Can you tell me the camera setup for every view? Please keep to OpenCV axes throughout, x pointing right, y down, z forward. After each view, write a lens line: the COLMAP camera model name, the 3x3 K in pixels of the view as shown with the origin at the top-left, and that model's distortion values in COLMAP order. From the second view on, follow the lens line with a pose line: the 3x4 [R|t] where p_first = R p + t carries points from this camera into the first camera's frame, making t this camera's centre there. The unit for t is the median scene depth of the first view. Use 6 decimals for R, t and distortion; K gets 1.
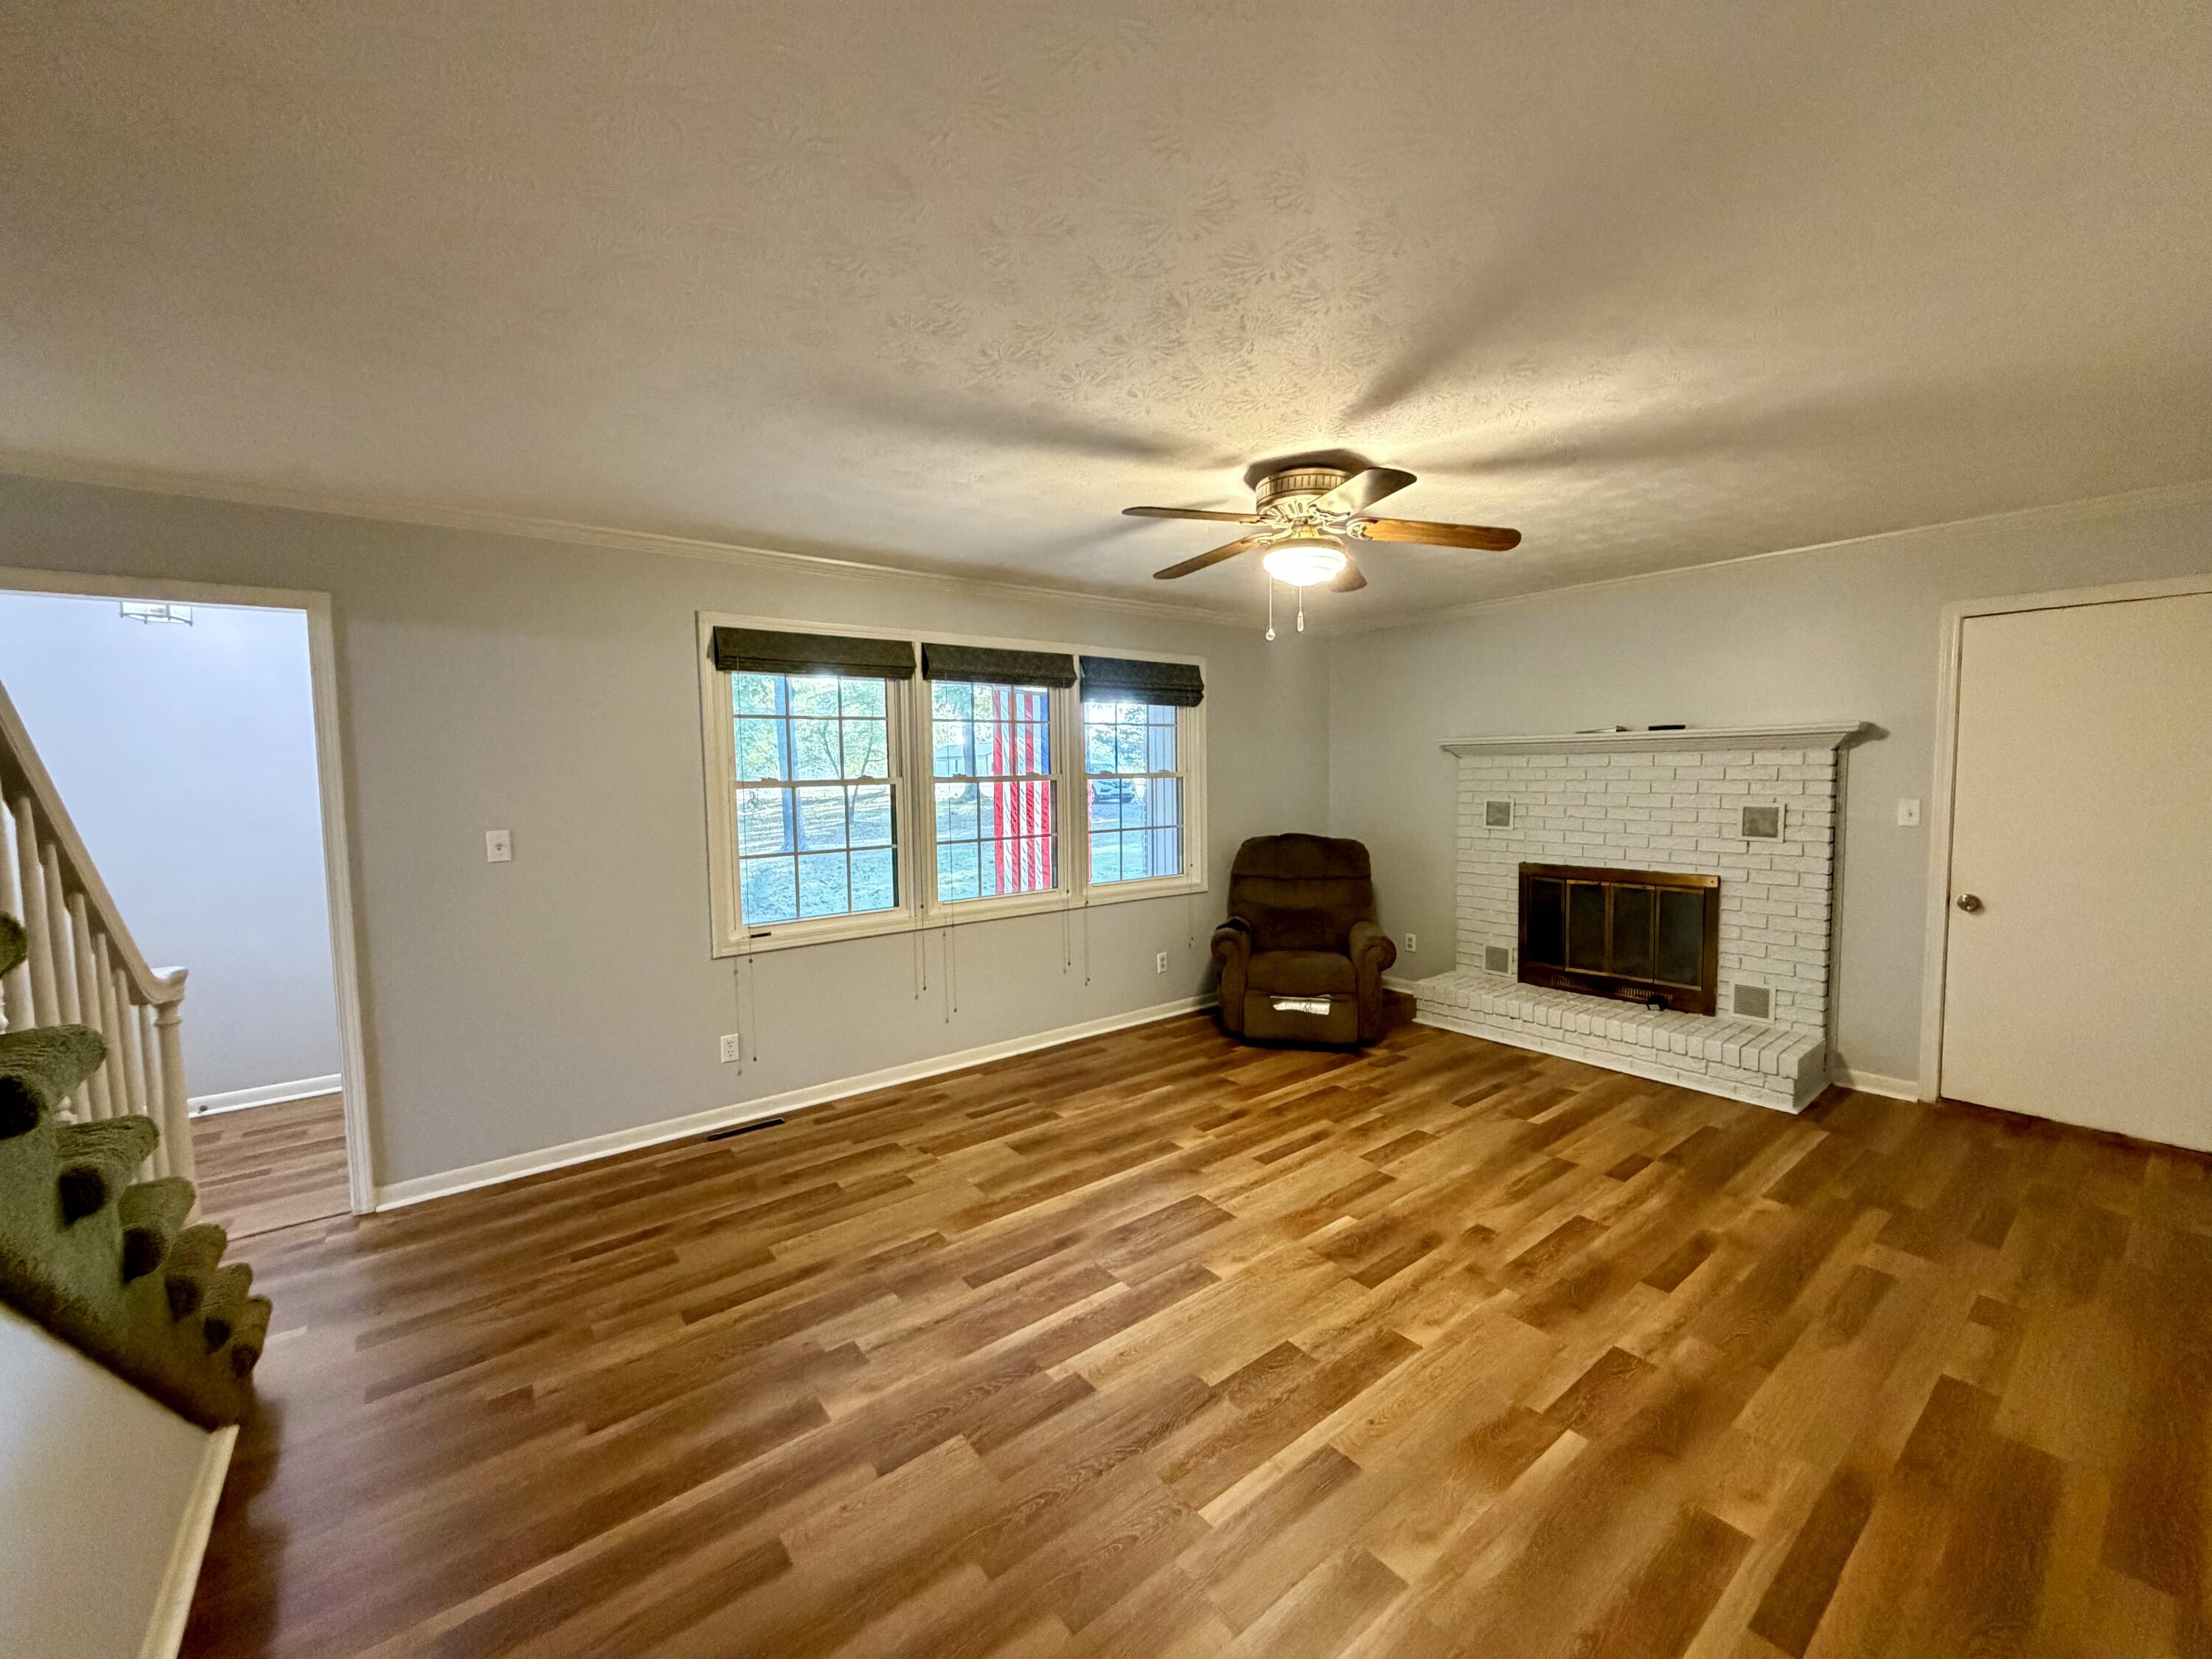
lens RADIAL K [[884.2, 0, 1099.8], [0, 884.2, 831.5], [0, 0, 1]] dist [0.001016, -0.000090]
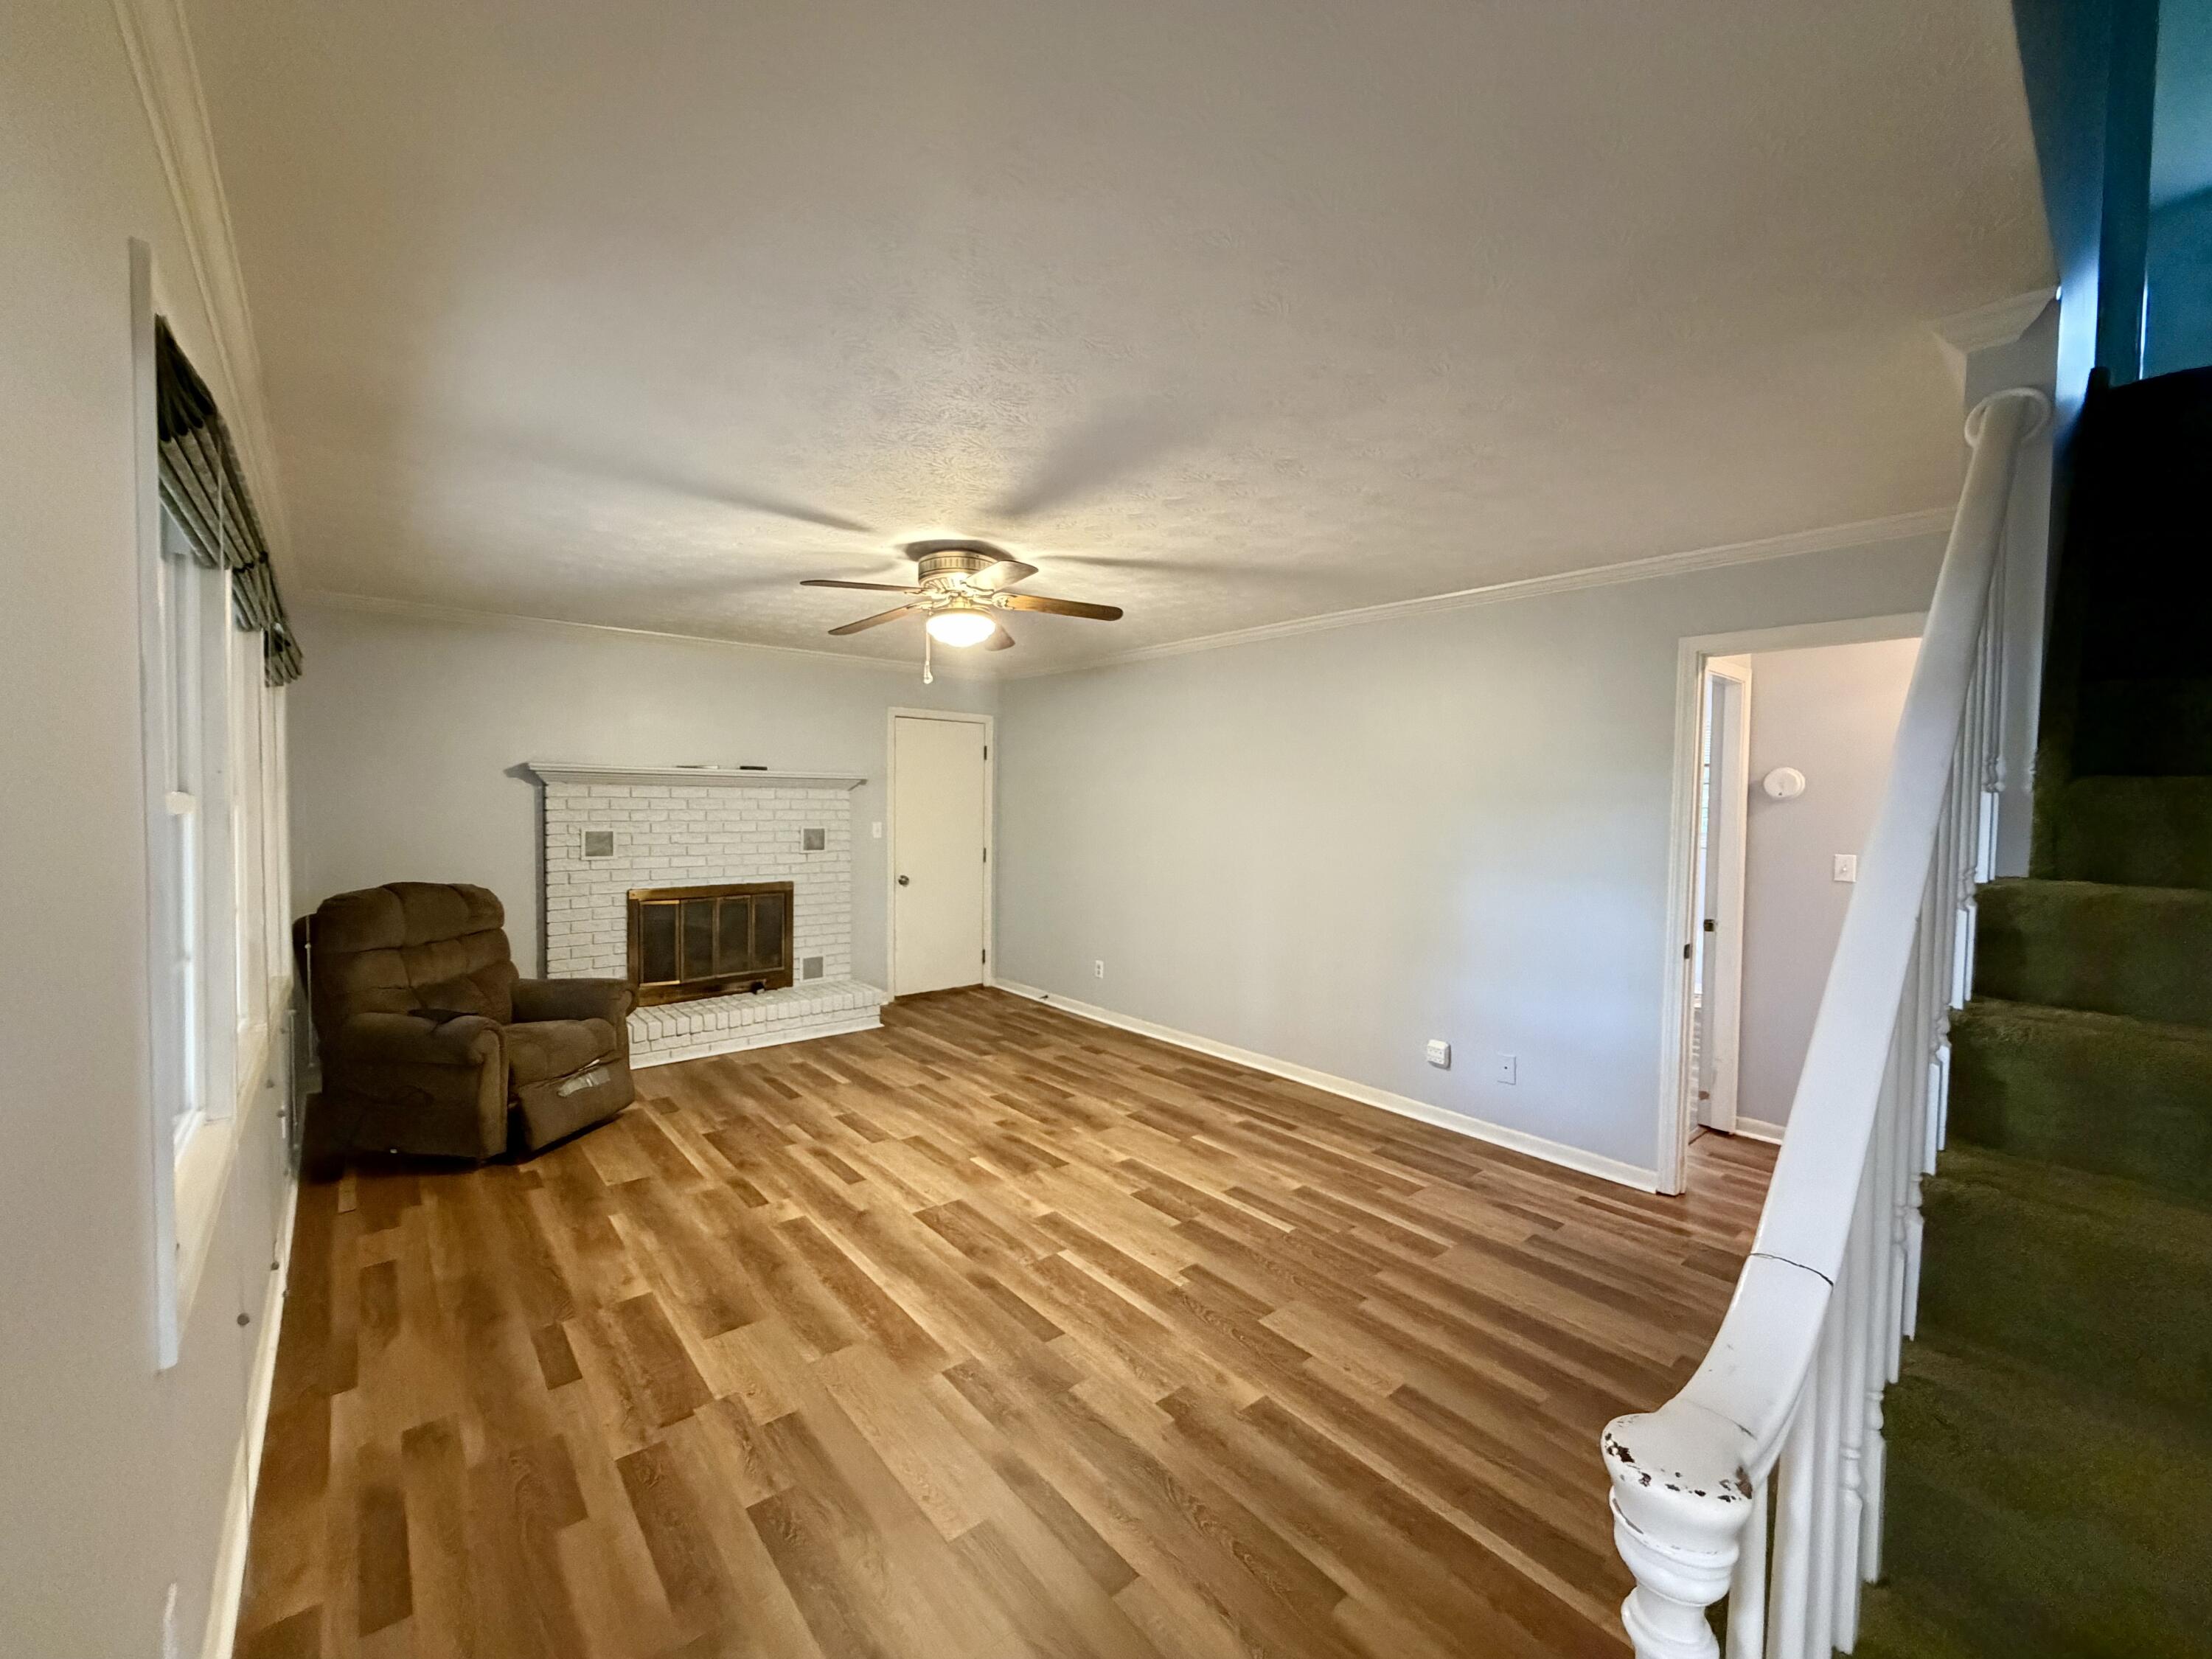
lens RADIAL K [[884.2, 0, 1099.8], [0, 884.2, 831.5], [0, 0, 1]] dist [0.001016, -0.000090]
pose [[-0.050094, -0.020520, 0.998534, -0.831593], [0.059909, 0.997927, 0.023513, -0.035266], [-0.996946, 0.060999, -0.048761, 0.742994]]
